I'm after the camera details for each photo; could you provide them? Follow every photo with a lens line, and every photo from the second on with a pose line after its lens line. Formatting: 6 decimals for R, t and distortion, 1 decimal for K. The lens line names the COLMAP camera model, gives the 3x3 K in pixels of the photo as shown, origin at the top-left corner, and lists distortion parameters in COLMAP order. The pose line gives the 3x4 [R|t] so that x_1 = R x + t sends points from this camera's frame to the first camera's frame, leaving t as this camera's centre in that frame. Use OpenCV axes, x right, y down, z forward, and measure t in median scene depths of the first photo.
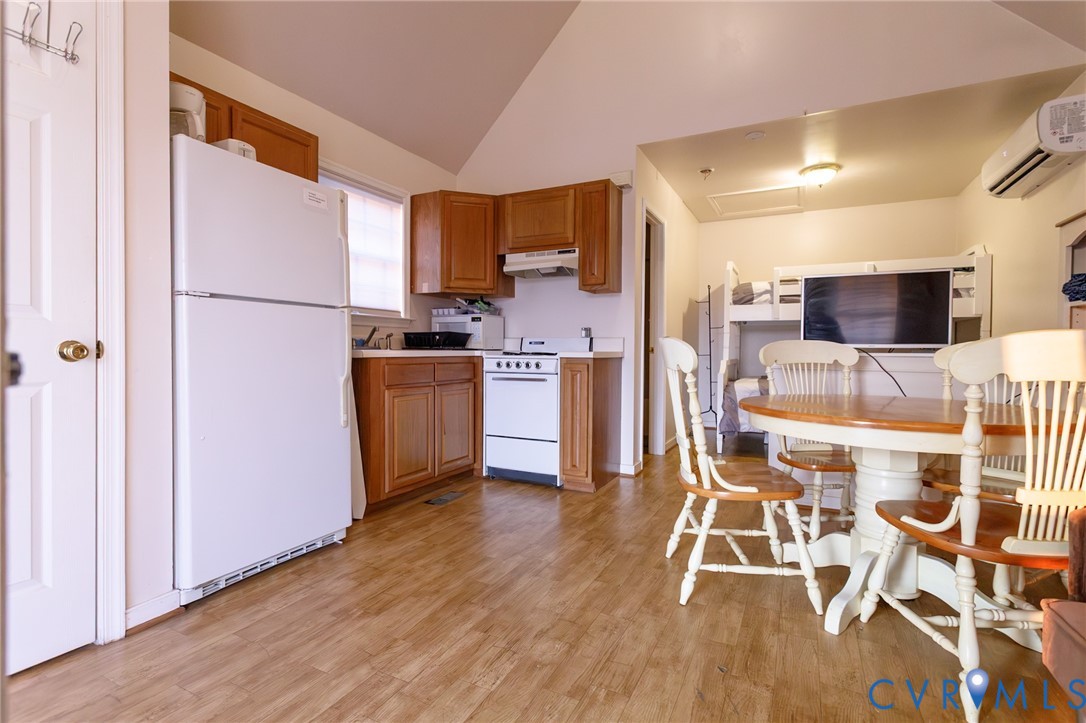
lens RADIAL K [[513.0, 0, 541.4], [0, 513.0, 355.2], [0, 0, 1]] dist [-0.002439, 0.003712]
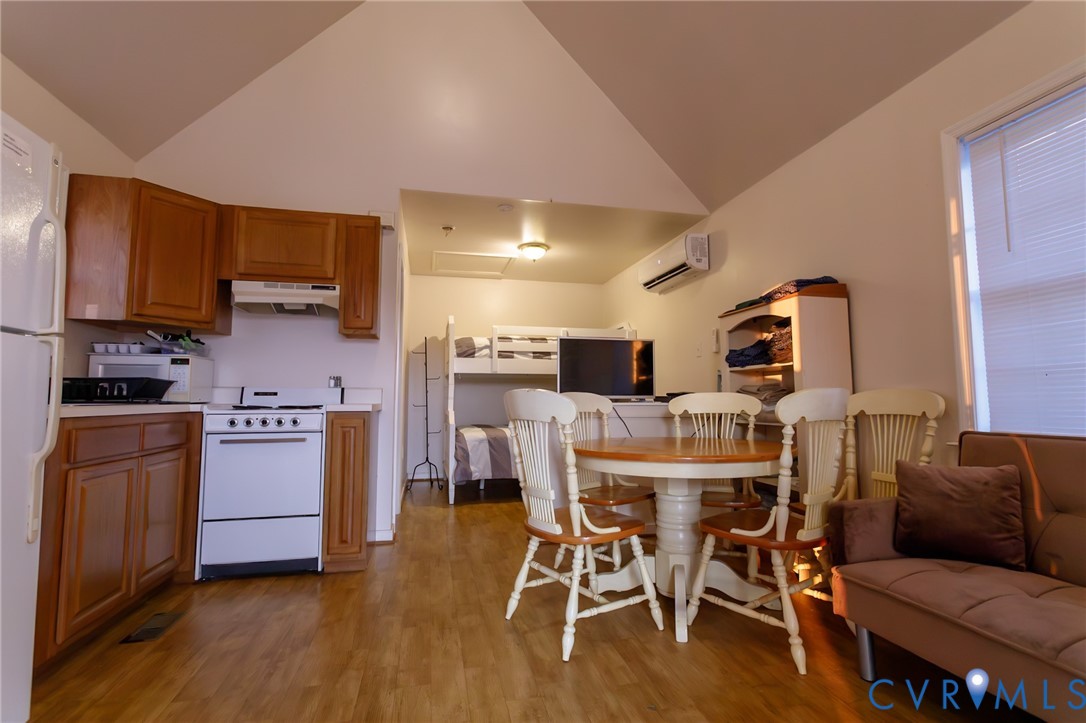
lens RADIAL K [[513.0, 0, 544.3], [0, 513.0, 355.5], [0, 0, 1]] dist [-0.002439, 0.003712]
pose [[0.766336, 0.048470, 0.640609, -0.214931], [0.013632, 0.995698, -0.091645, -0.004505], [-0.642295, 0.078964, 0.762379, 0.118219]]
